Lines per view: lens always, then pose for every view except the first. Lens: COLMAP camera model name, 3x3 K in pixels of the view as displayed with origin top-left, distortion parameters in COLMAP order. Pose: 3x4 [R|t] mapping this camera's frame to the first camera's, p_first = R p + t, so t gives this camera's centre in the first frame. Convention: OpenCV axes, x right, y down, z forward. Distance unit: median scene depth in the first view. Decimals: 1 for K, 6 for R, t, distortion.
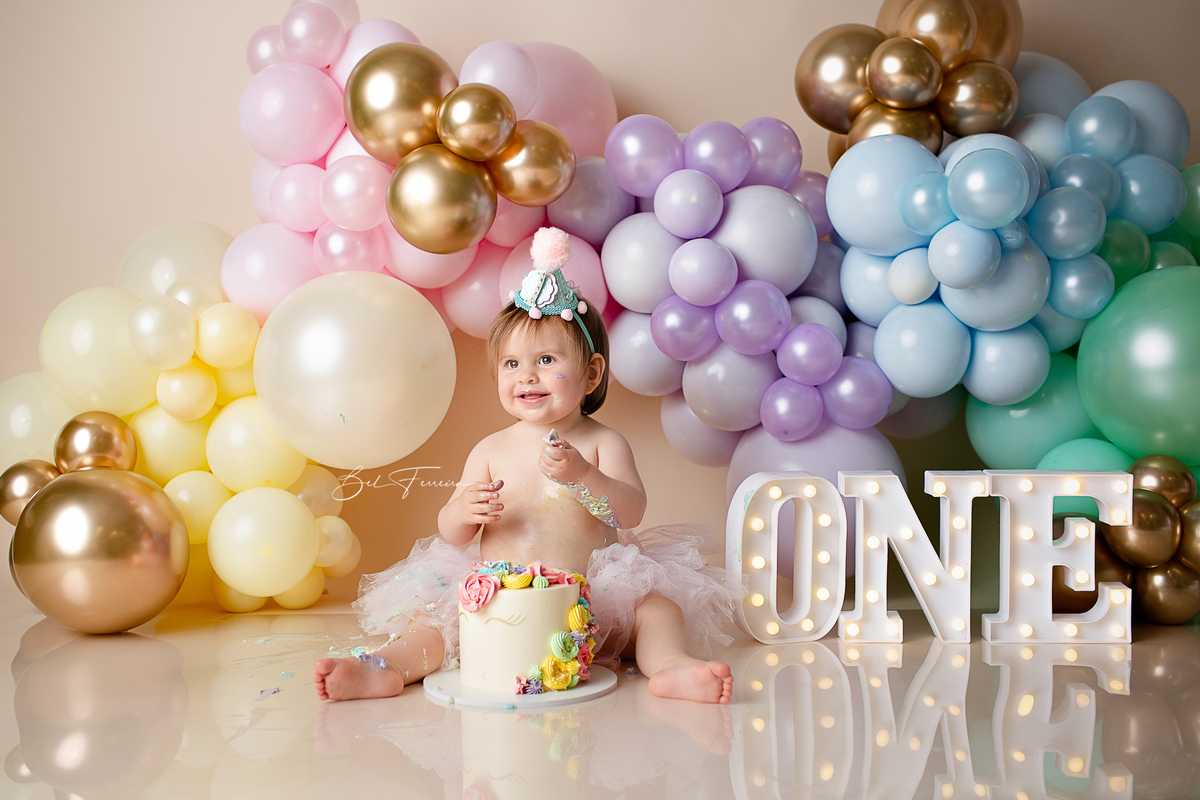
lens RADIAL K [[1191.9, 0, 604.2], [0, 1191.9, 399.8], [0, 0, 1]] dist [-0.065742, 0.036324]
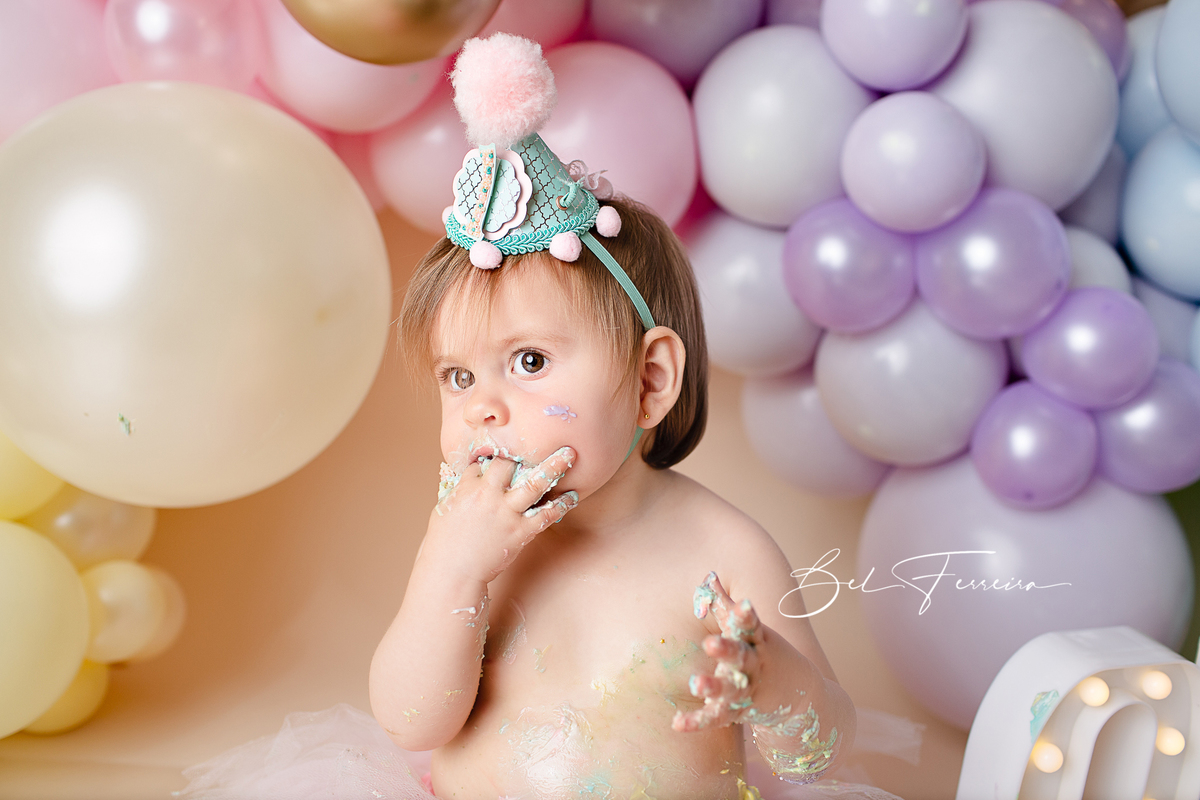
lens RADIAL K [[1182.6, 0, 600.0], [0, 1182.6, 400.0], [0, 0, 1]] dist [-0.068259, 0.029972]
pose [[0.992637, 0.088020, 0.083209, -0.076866], [-0.099121, 0.985123, 0.140383, -0.066507], [-0.069615, -0.147597, 0.986595, 0.520956]]
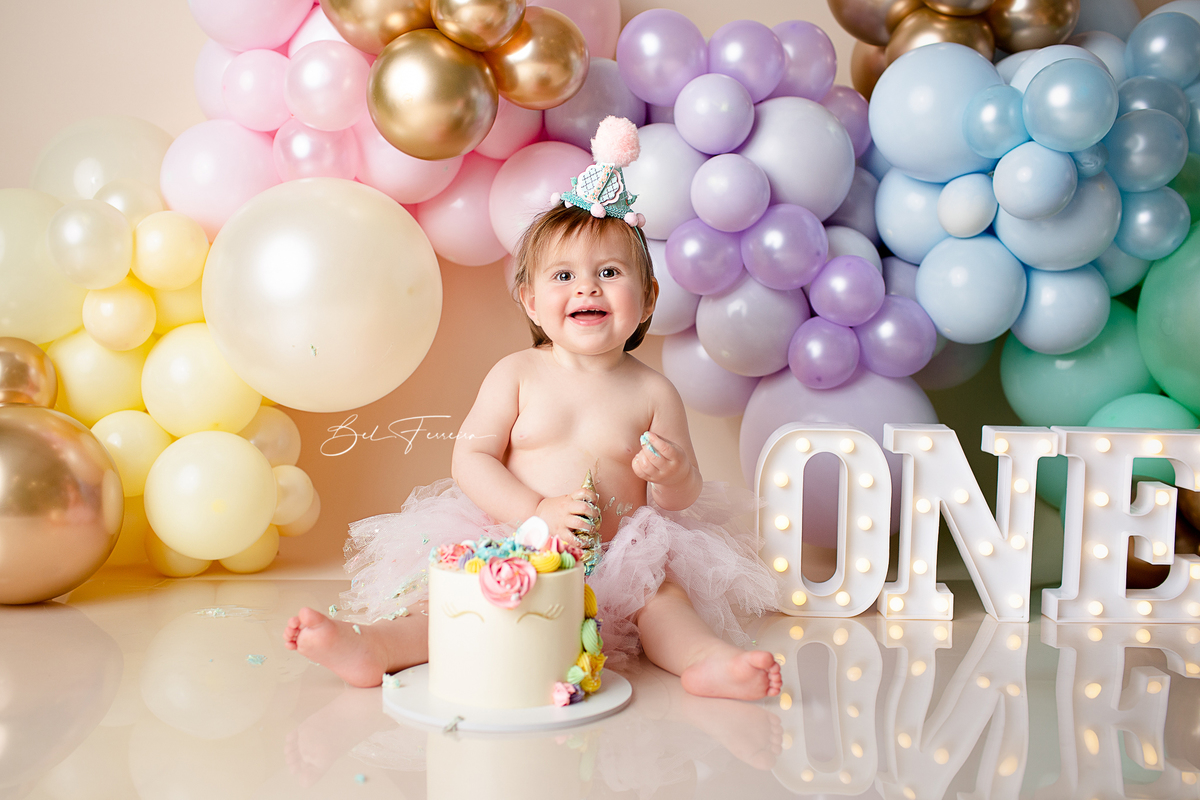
lens RADIAL K [[1223.8, 0, 609.7], [0, 1223.8, 400.1], [0, 0, 1]] dist [-0.065631, 0.025694]
pose [[0.996562, 0.019865, 0.080439, -0.074033], [-0.023424, 0.998777, 0.043542, 0.007039], [-0.079476, -0.045276, 0.995808, 0.112904]]
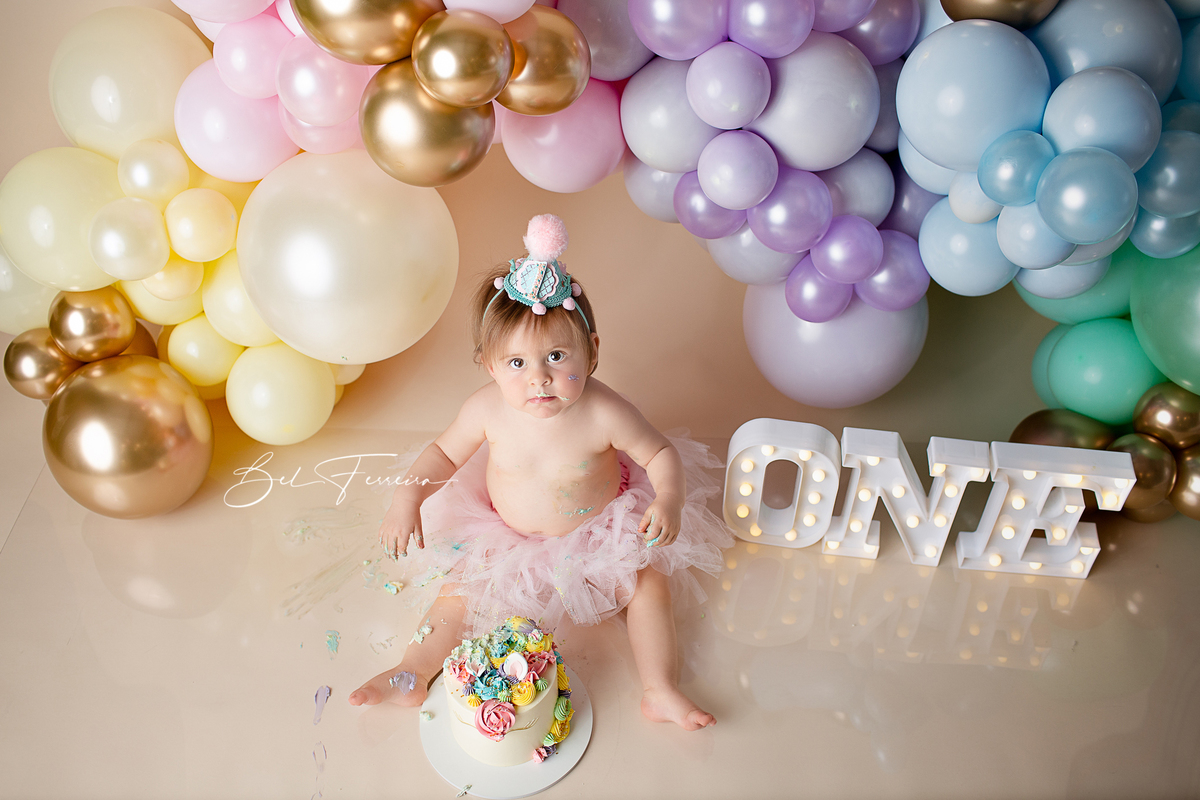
lens RADIAL K [[1182.6, 0, 600.0], [0, 1182.6, 400.0], [0, 0, 1]] dist [-0.068259, 0.029972]
pose [[0.999544, 0.029343, -0.007078, -0.005039], [-0.016282, 0.721583, 0.692136, -0.578012], [0.025417, -0.691705, 0.721732, 0.272151]]
